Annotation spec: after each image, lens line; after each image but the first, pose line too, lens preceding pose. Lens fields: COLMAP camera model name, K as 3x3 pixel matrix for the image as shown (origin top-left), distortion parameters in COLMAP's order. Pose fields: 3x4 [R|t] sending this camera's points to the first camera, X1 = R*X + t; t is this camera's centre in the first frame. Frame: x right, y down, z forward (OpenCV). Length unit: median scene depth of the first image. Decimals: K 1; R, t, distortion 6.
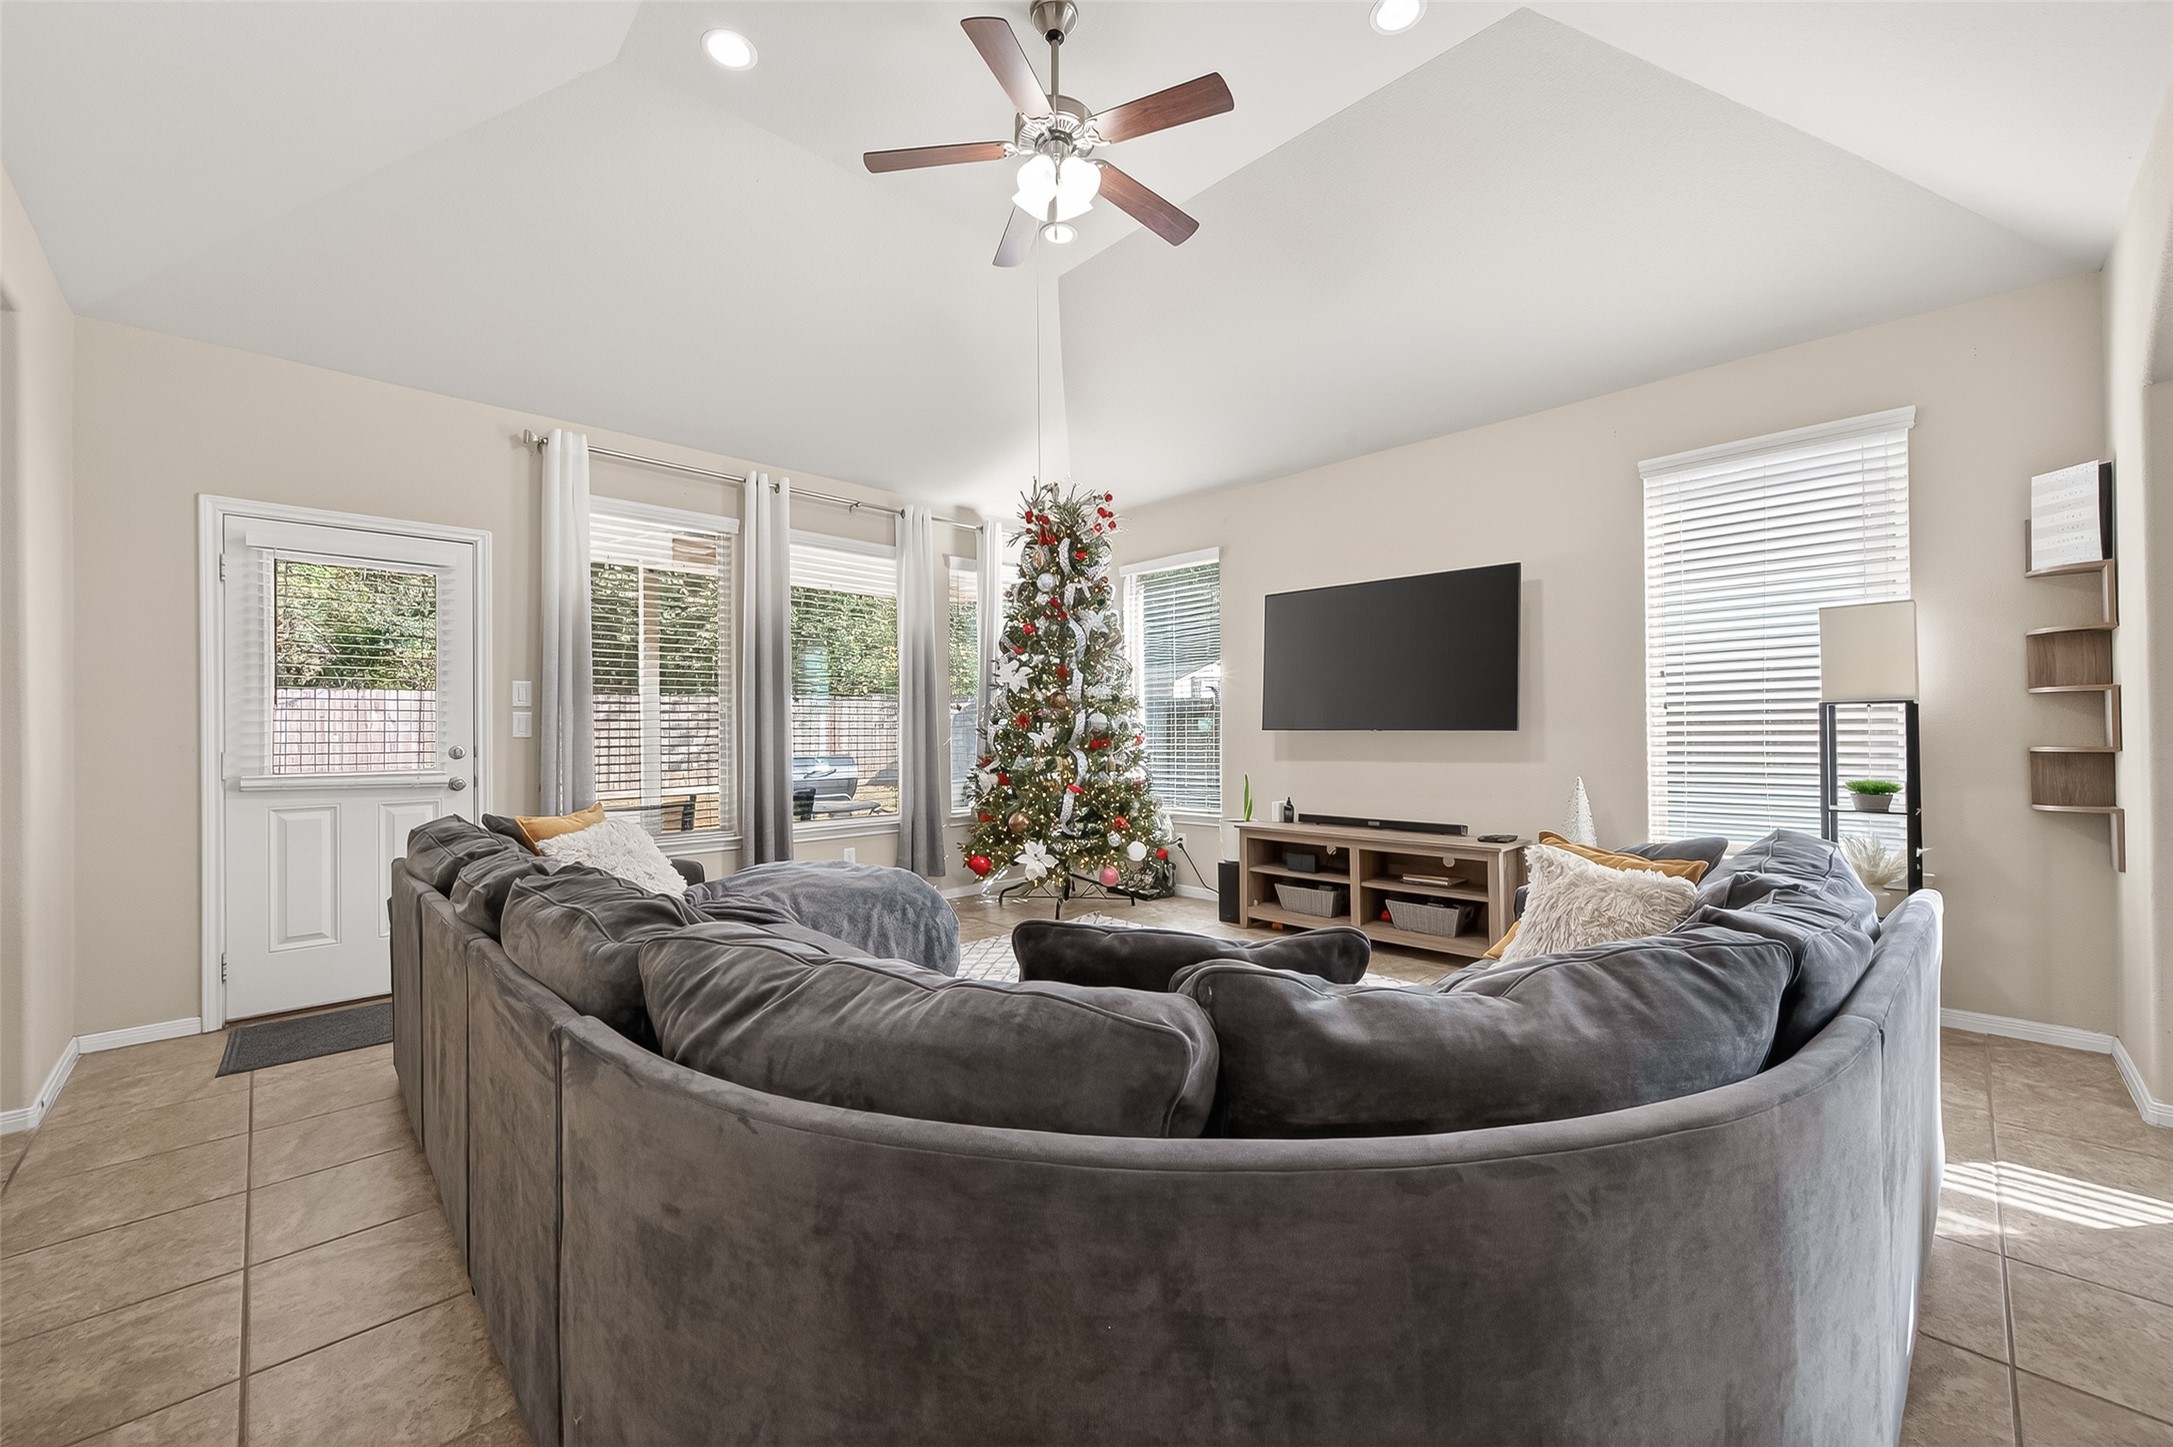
lens RADIAL K [[850.0, 0, 1105.0], [0, 850.0, 723.5], [0, 0, 1]] dist [0.005210, -0.001601]
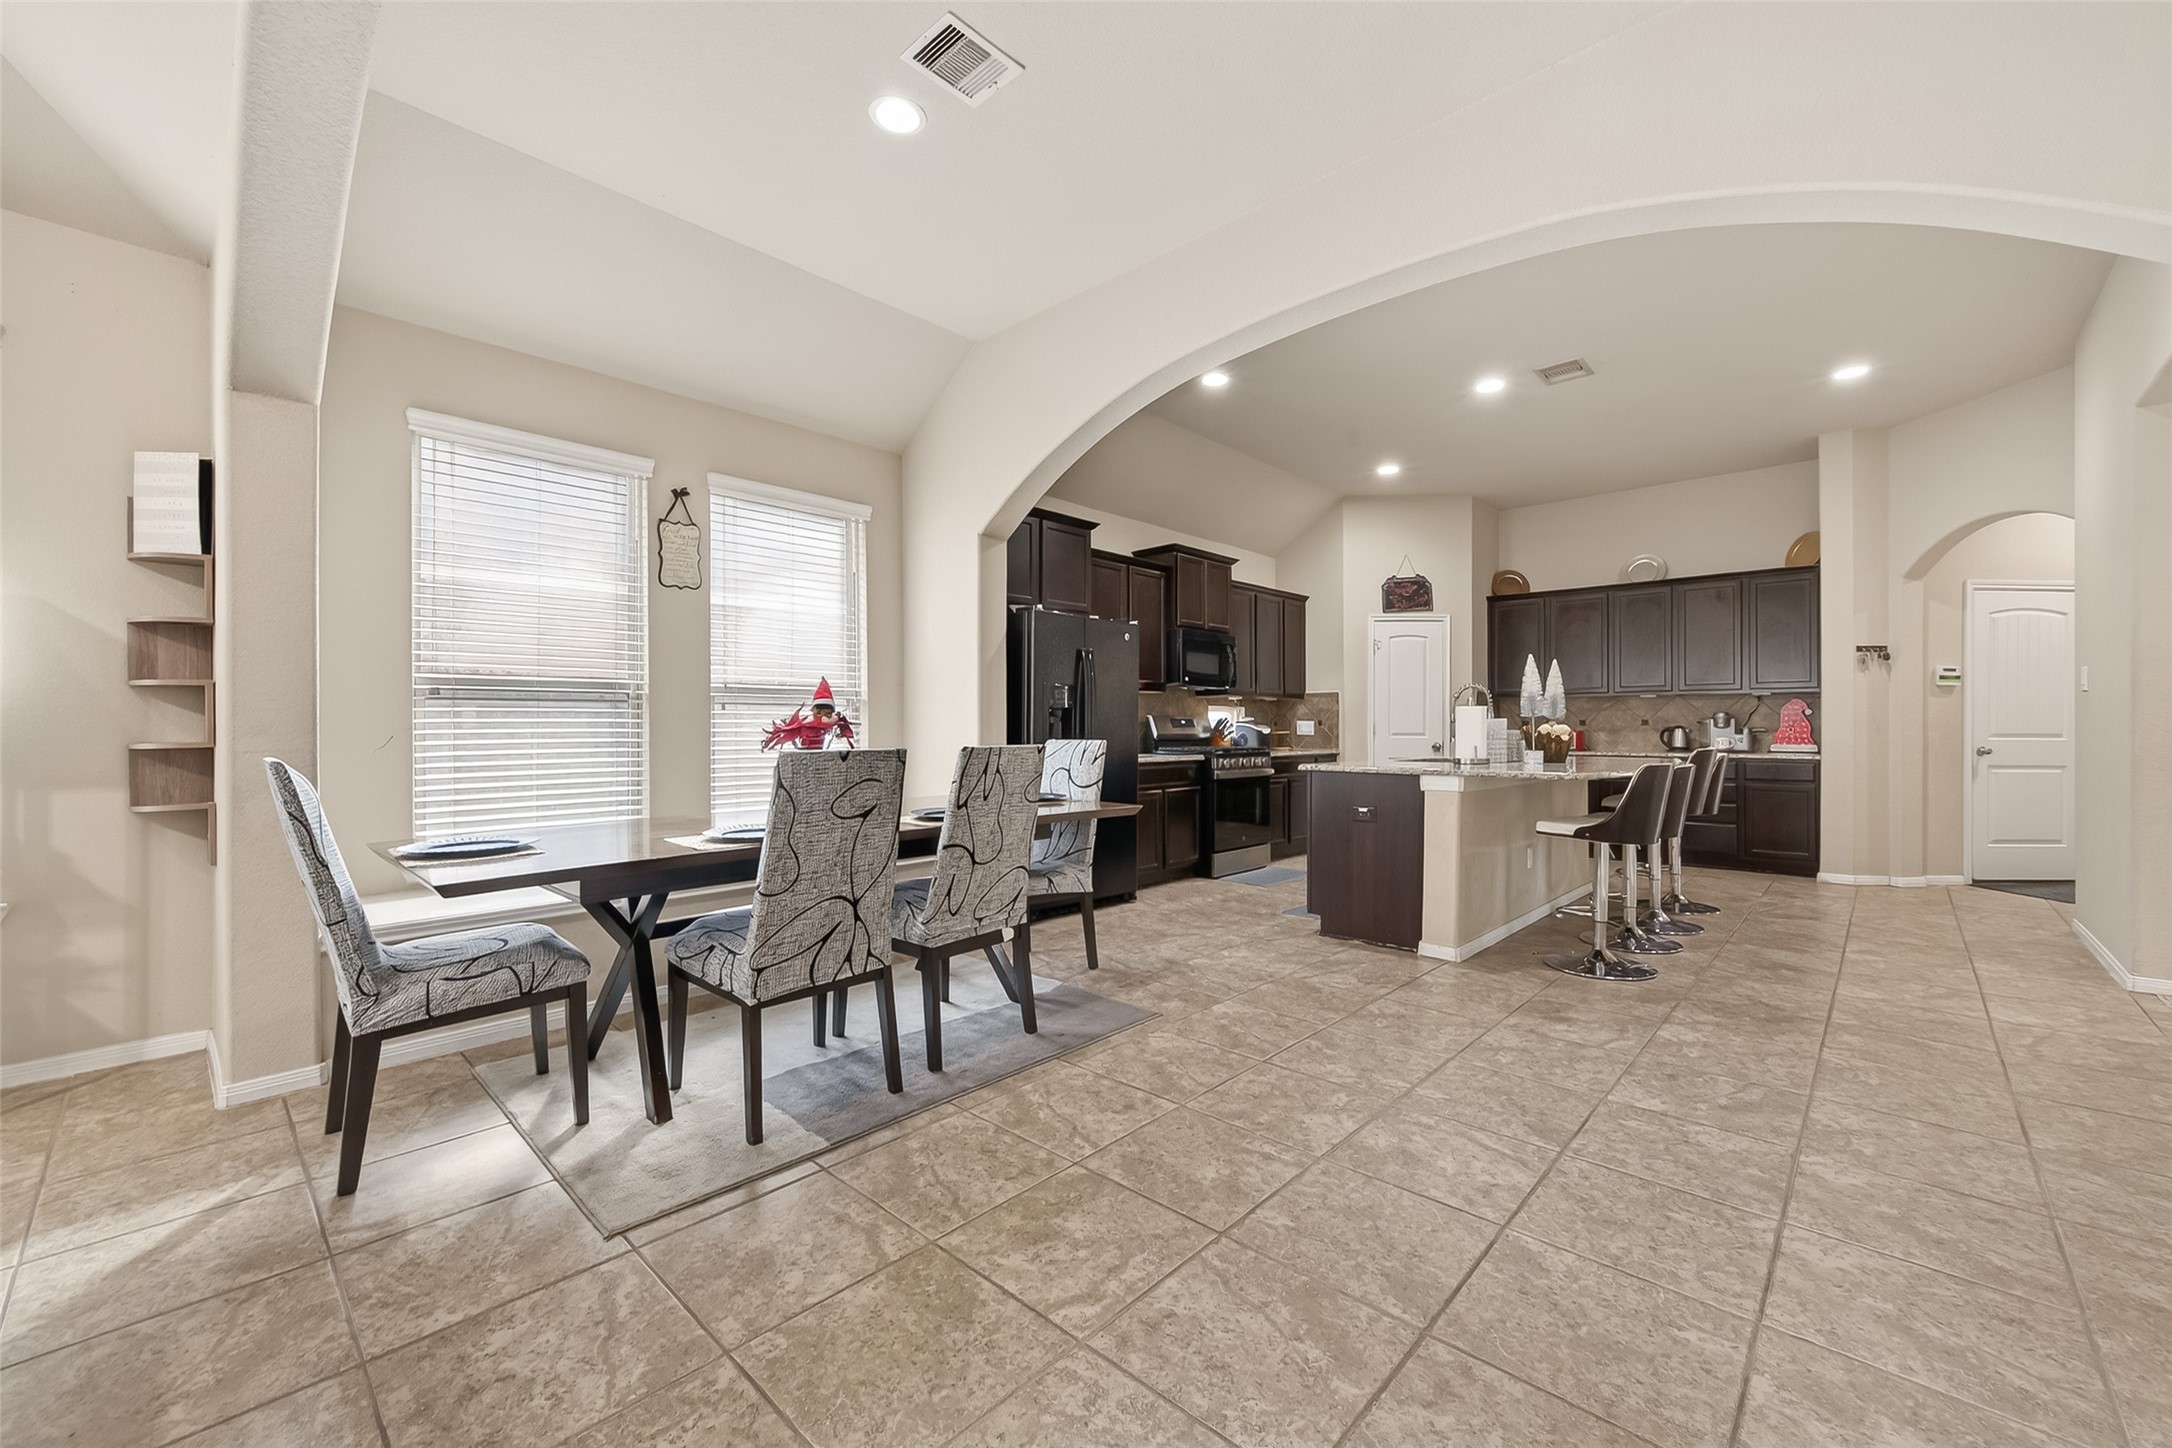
lens RADIAL K [[849.6, 0, 1101.9], [0, 849.6, 717.0], [0, 0, 1]] dist [0.005210, -0.001601]
pose [[-0.041655, 0.018177, 0.998967, 0.081535], [-0.009077, 0.999786, -0.018570, 0.004007], [-0.999091, -0.009841, -0.041481, -0.005661]]
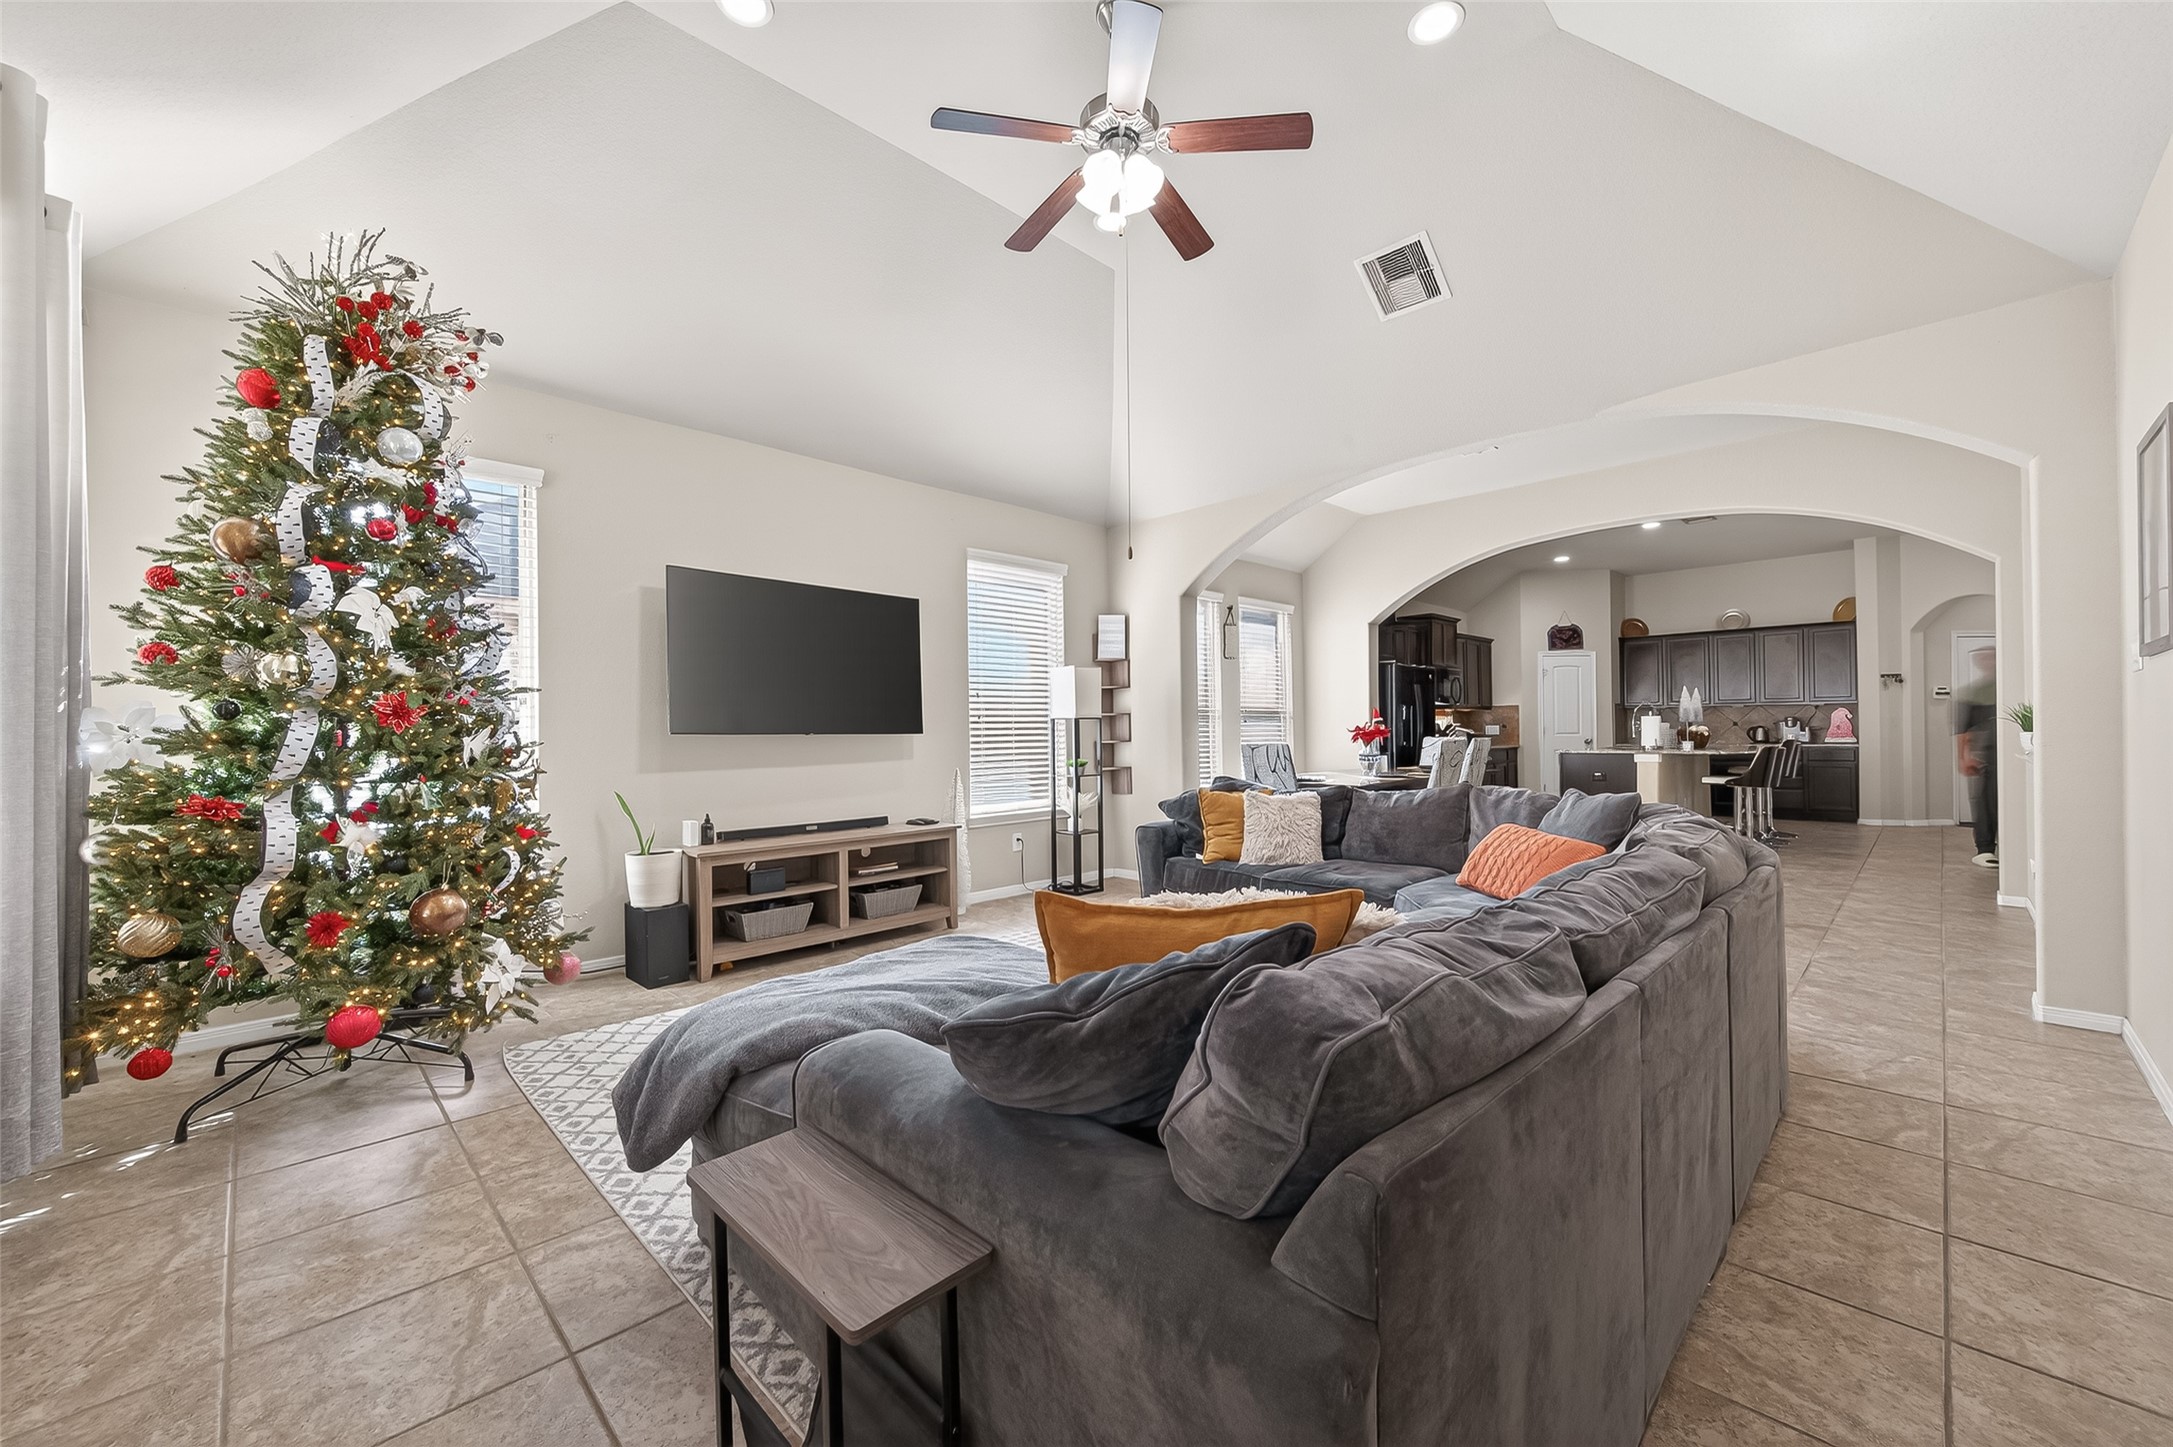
lens RADIAL K [[850.0, 0, 1099.6], [0, 850.0, 718.0], [0, 0, 1]] dist [0.005210, -0.001601]
pose [[-0.009813, 0.024842, 0.999643, -0.724151], [0.001771, 0.999690, -0.024826, 0.015251], [-0.999950, 0.001526, -0.009854, 0.713085]]
